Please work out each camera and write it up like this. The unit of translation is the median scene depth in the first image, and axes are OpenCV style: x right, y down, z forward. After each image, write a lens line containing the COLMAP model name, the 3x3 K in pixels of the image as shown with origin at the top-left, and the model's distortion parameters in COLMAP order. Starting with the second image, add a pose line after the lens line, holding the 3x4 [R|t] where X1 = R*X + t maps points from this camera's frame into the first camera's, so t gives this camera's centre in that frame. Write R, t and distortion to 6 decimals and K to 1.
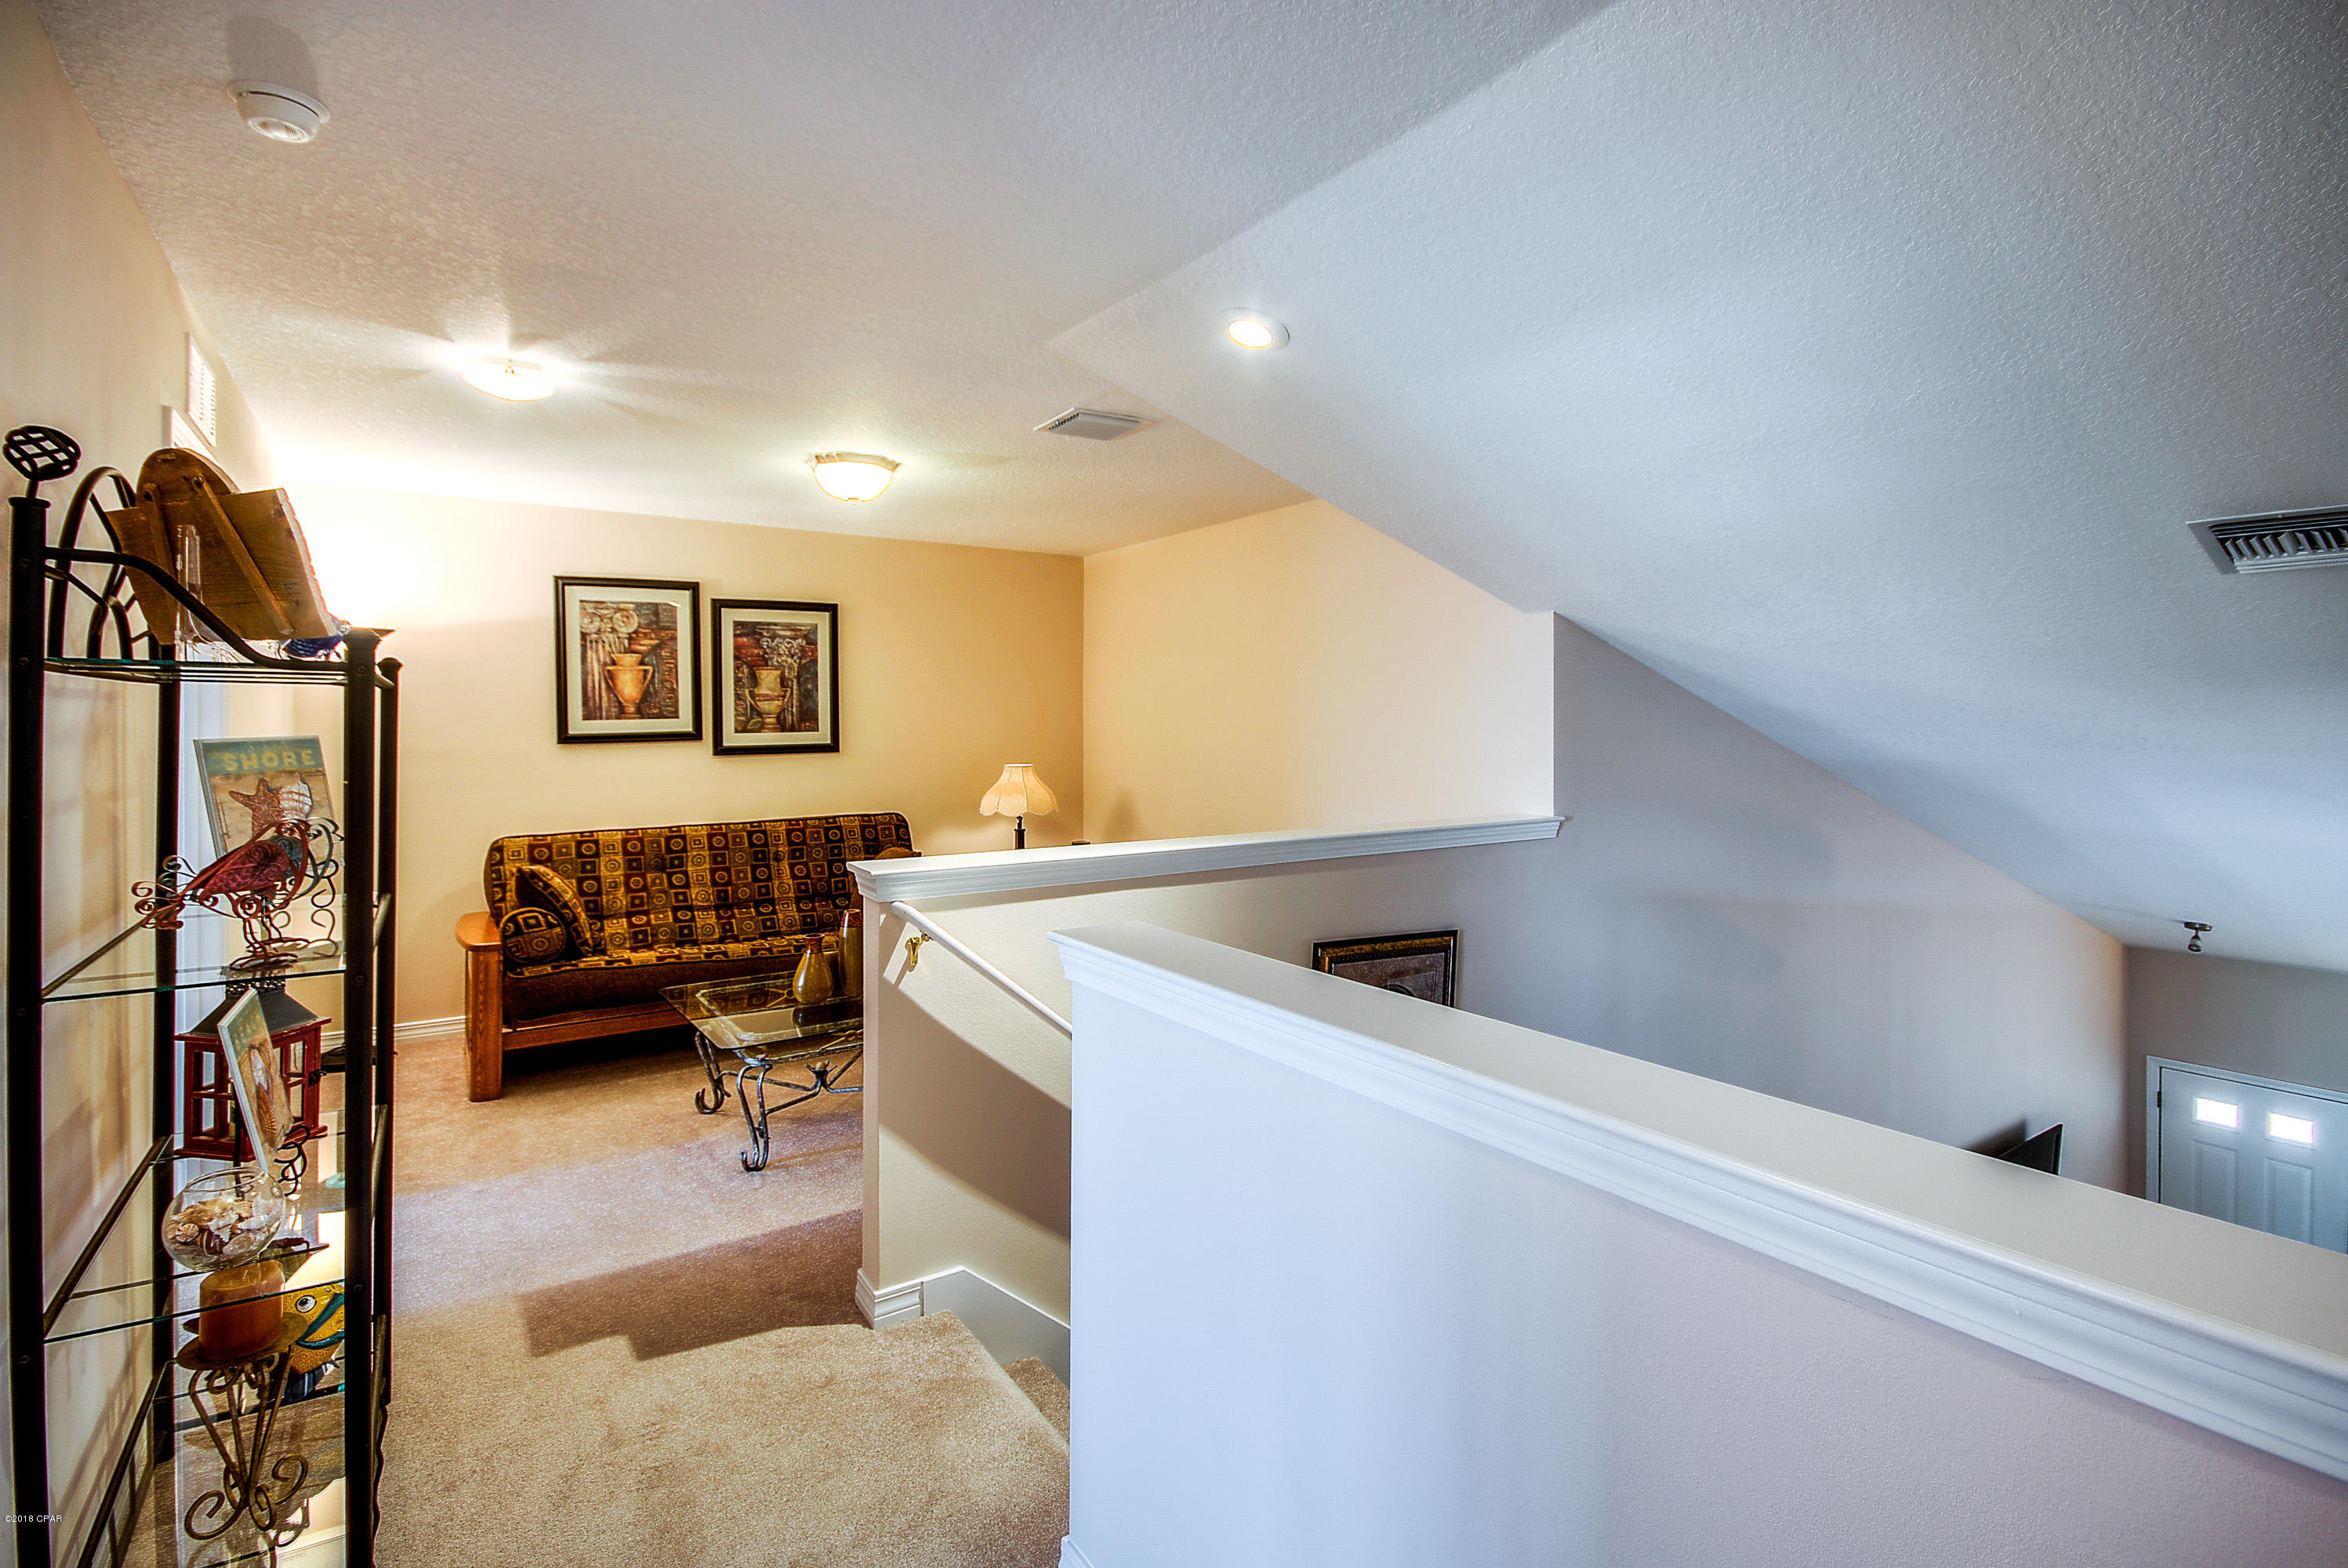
lens RADIAL K [[1088.7, 0, 1165.9], [0, 1088.7, 724.0], [0, 0, 1]] dist [0.001260, 0.000112]
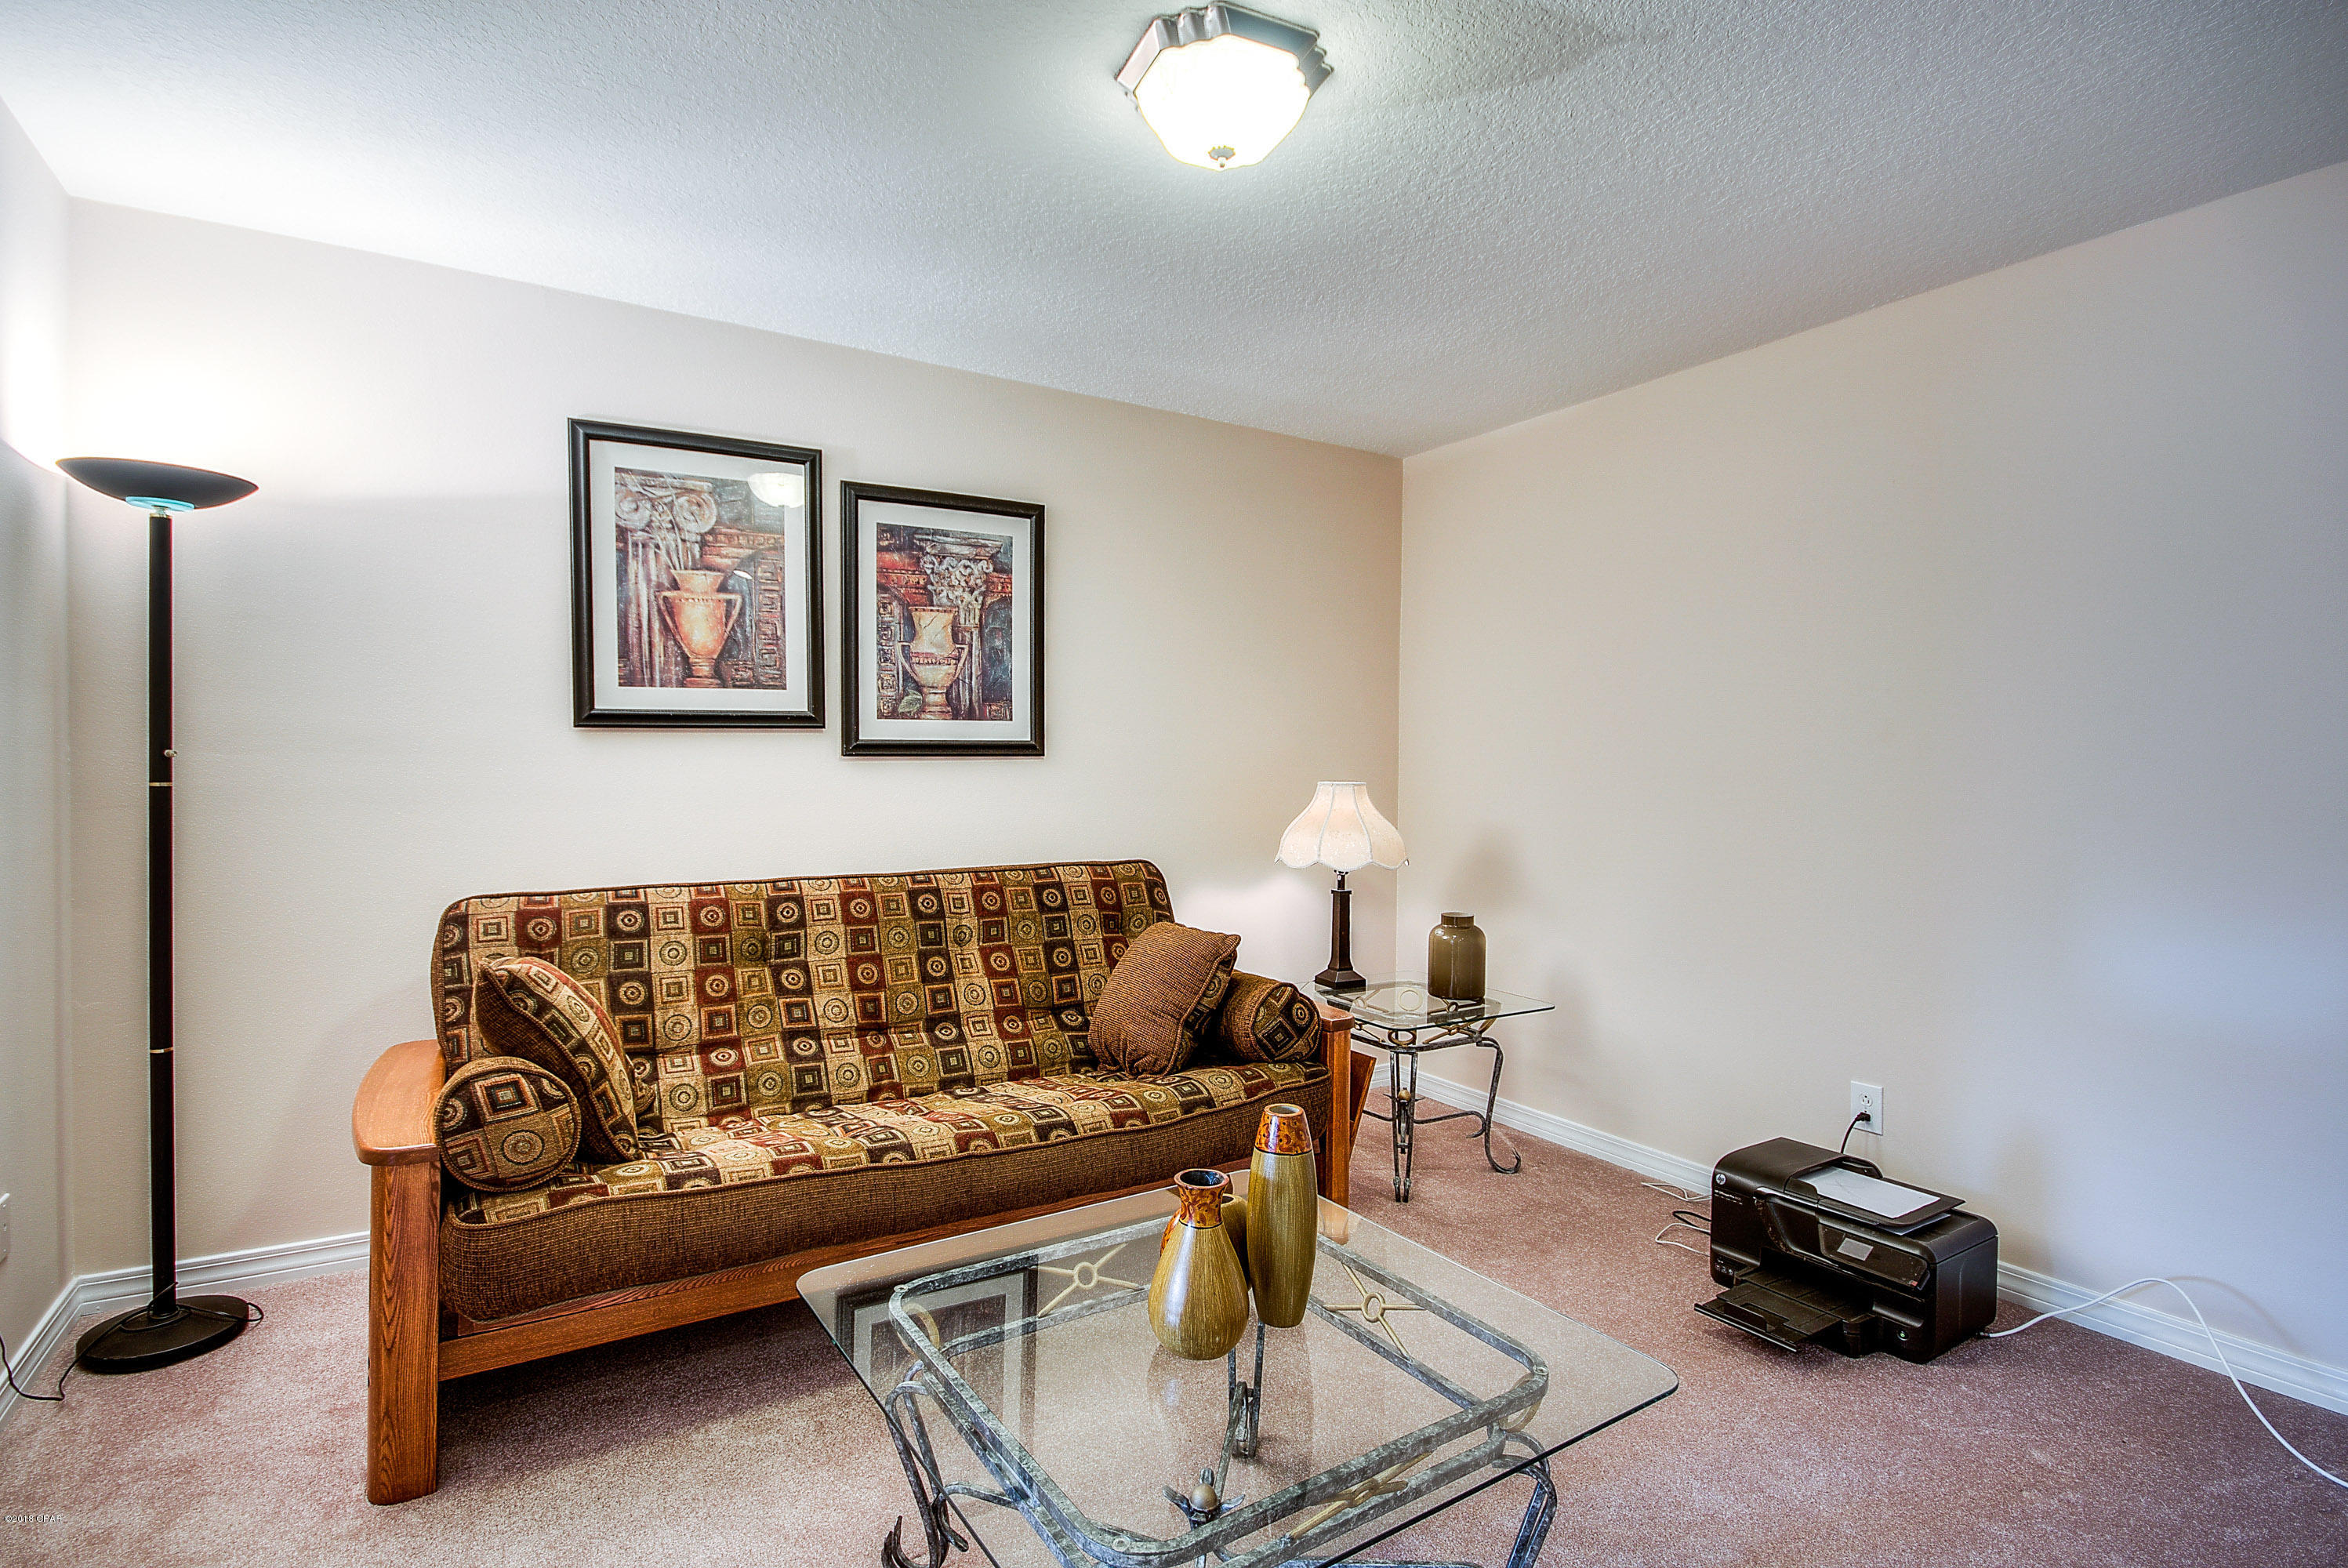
lens RADIAL K [[1136.4, 0, 1174.0], [0, 1136.4, 784.0], [0, 0, 1]] dist [-0.000518, -0.000190]
pose [[0.999222, 0.011543, -0.037710, -0.231565], [-0.011061, 0.999855, 0.012959, 0.035894], [0.037854, -0.012532, 0.999205, 0.432999]]
